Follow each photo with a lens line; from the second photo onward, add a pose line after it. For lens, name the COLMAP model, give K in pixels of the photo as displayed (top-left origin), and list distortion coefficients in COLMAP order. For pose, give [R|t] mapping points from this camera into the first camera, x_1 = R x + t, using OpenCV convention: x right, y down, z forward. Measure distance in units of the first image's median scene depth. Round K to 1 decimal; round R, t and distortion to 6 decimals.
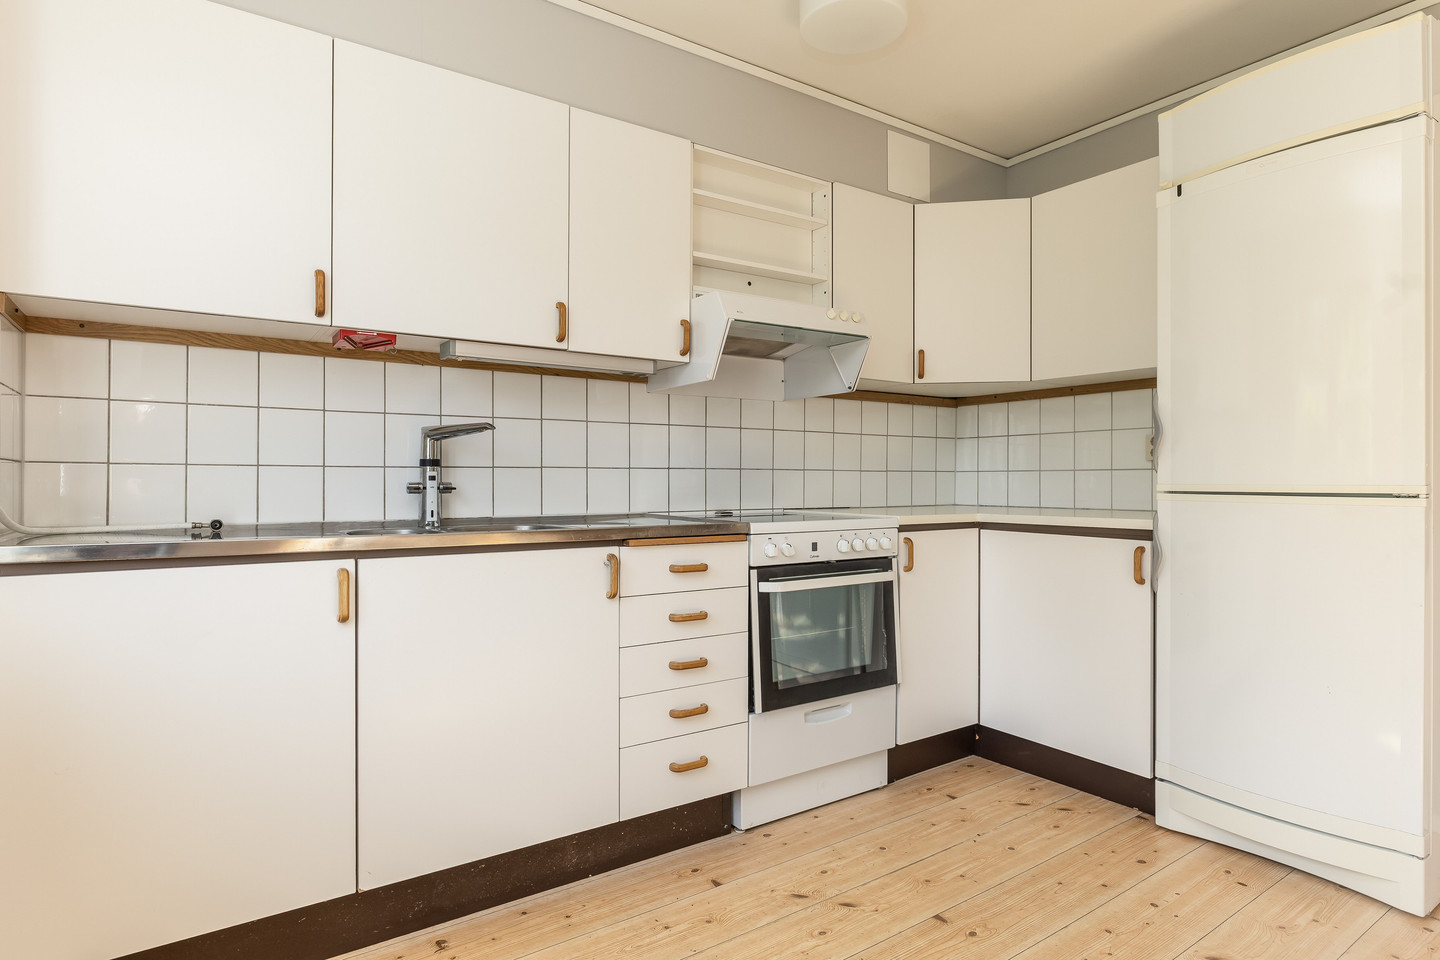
lens RADIAL K [[782.5, 0, 726.0], [0, 782.5, 476.9], [0, 0, 1]] dist [-0.001781, 0.000133]
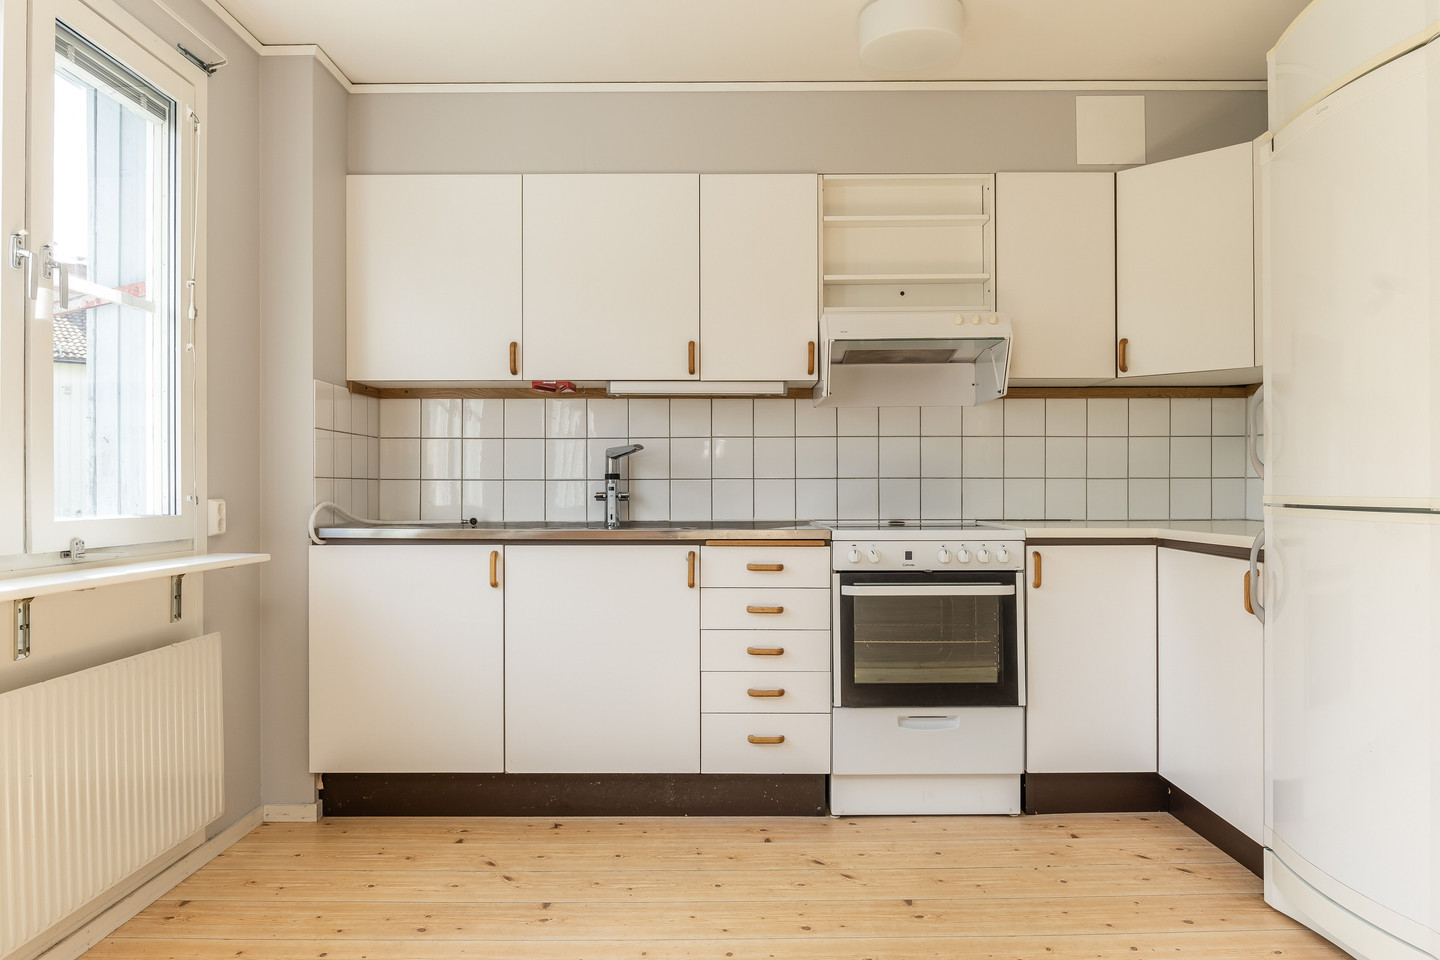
lens RADIAL K [[988.2, 0, 720.0], [0, 988.2, 480.0], [0, 0, 1]] dist [-0.000259, 0.000752]
pose [[0.813640, -0.005979, -0.581338, 0.690755], [0.005249, 0.999982, -0.002937, -0.006779], [0.581345, -0.000661, 0.813657, -0.199458]]
